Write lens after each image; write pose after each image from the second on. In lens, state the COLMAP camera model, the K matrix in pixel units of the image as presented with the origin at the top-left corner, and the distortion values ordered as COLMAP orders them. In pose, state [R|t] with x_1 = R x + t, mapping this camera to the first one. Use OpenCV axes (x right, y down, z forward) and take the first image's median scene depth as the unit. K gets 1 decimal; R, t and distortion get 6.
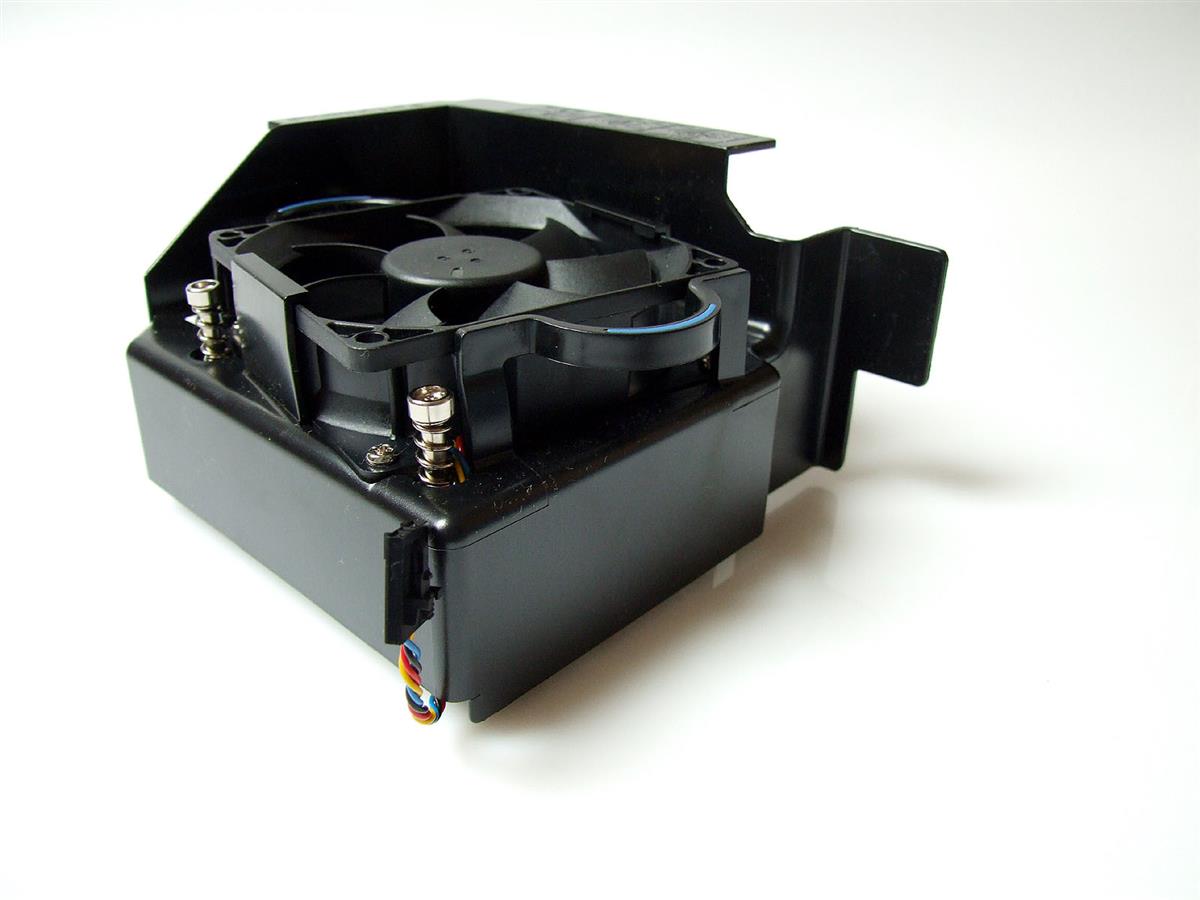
lens RADIAL K [[975.0, 0, 600.0], [0, 975.0, 450.0], [0, 0, 1]] dist [-0.114767, 0.007411]
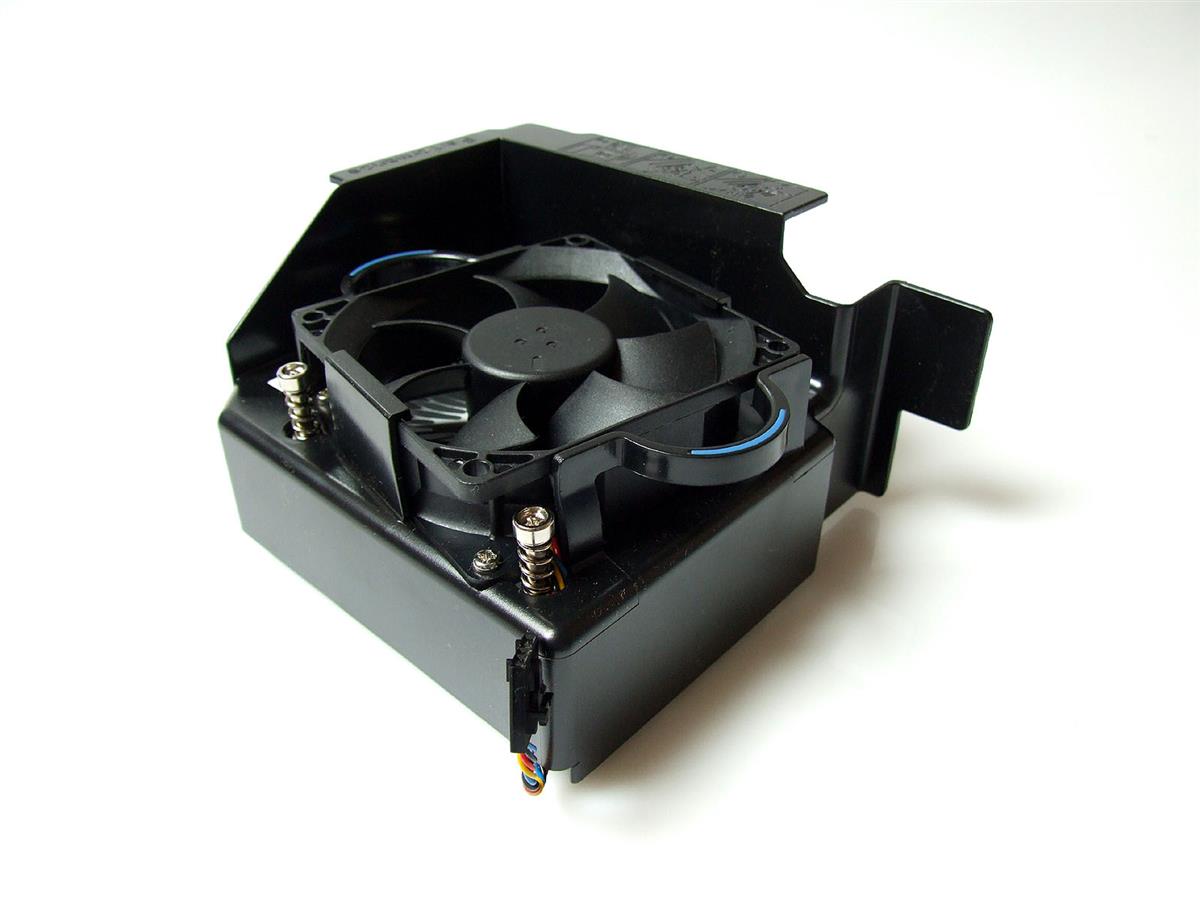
lens RADIAL K [[975.0, 0, 600.0], [0, 975.0, 450.0], [0, 0, 1]] dist [-0.114767, 0.007411]
pose [[0.999751, -0.020484, -0.008904, -0.066447], [0.021362, 0.993323, 0.113372, -0.195119], [0.006522, -0.113534, 0.993513, -0.069330]]
